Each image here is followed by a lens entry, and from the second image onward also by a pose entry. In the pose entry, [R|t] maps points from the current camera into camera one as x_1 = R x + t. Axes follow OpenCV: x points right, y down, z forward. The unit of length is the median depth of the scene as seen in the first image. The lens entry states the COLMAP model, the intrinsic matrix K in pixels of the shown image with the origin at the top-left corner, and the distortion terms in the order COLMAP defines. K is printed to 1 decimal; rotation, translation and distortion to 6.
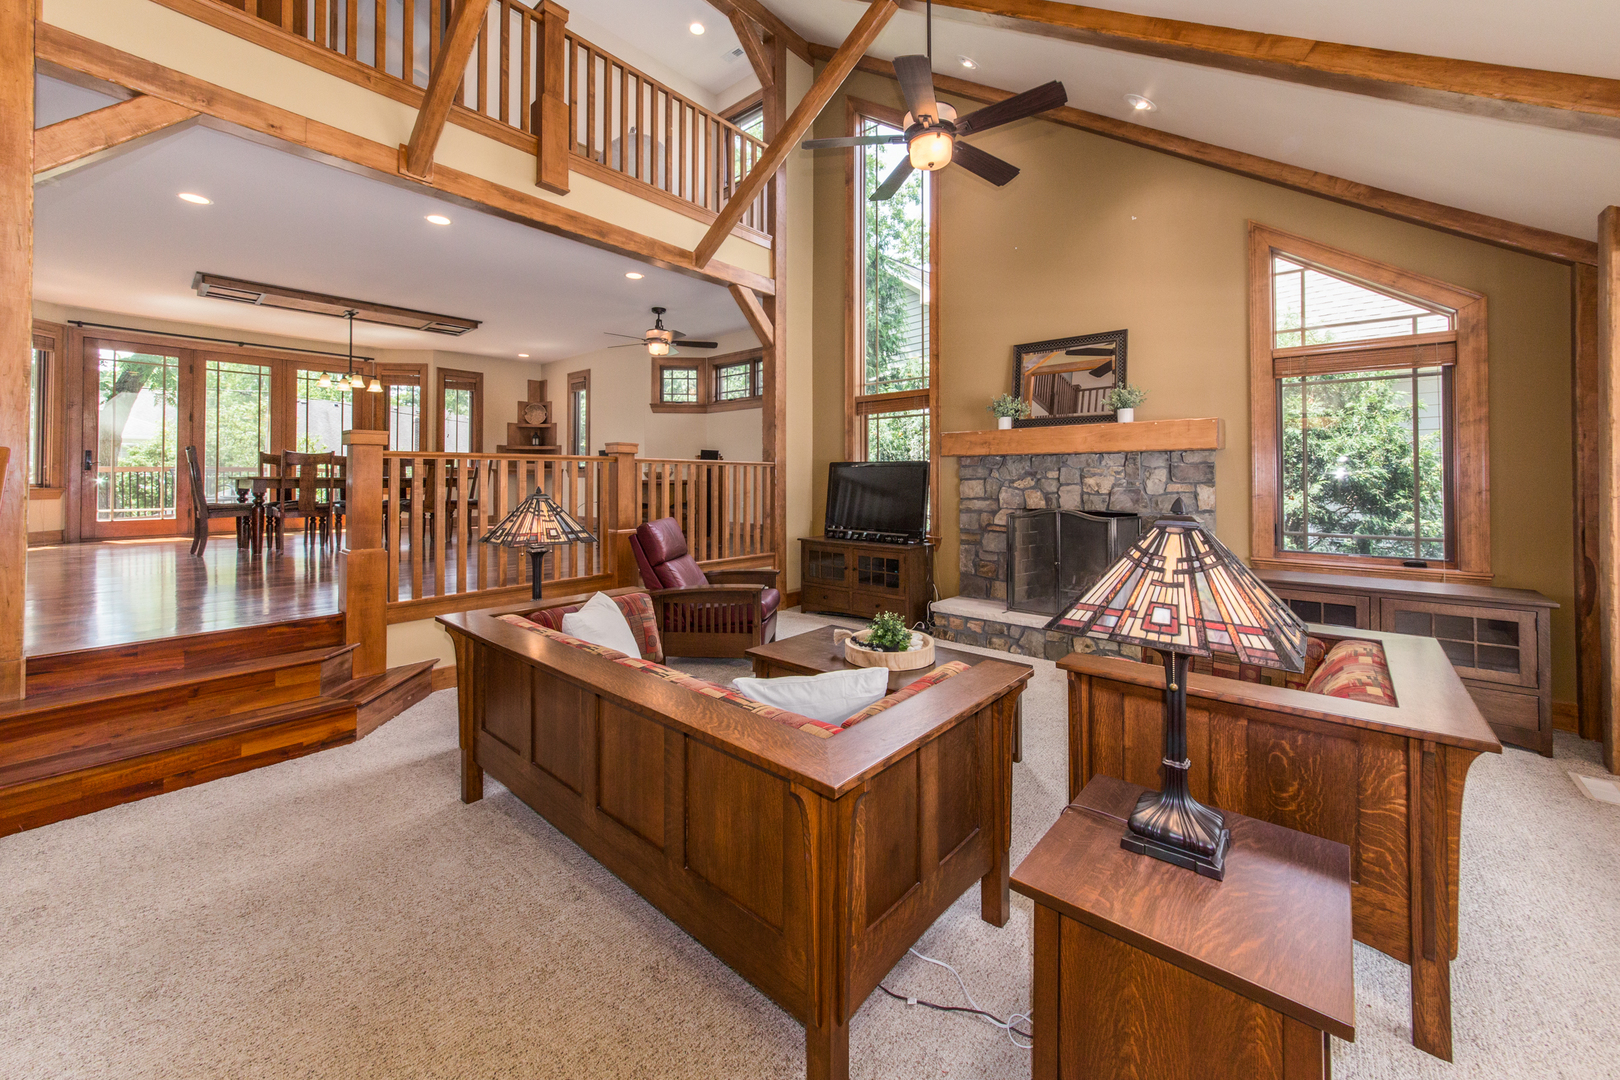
lens RADIAL K [[603.6, 0, 808.5], [0, 603.6, 471.5], [0, 0, 1]] dist [-0.000777, -0.000274]
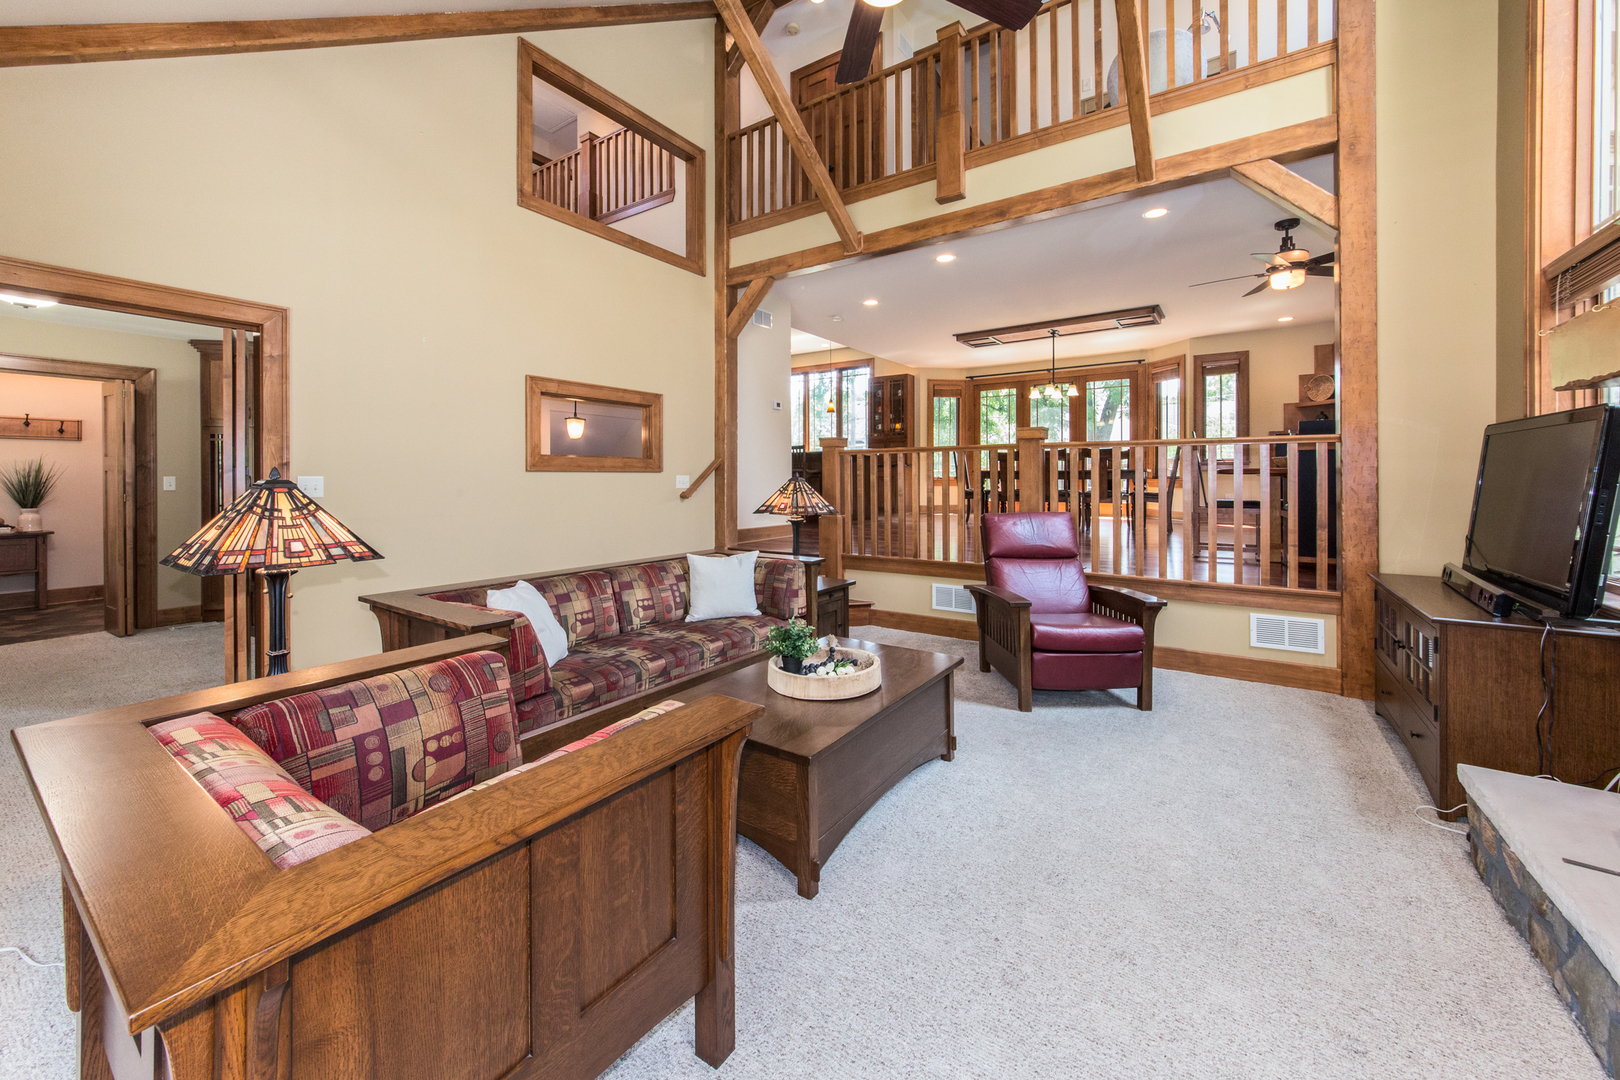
lens RADIAL K [[621.9, 0, 809.9], [0, 621.9, 481.3], [0, 0, 1]] dist [0.000233, 0.000012]
pose [[0.118924, 0.004721, -0.992892, 0.655012], [0.015041, 0.999865, 0.006556, 0.024905], [0.992789, -0.015714, 0.118837, 0.613023]]
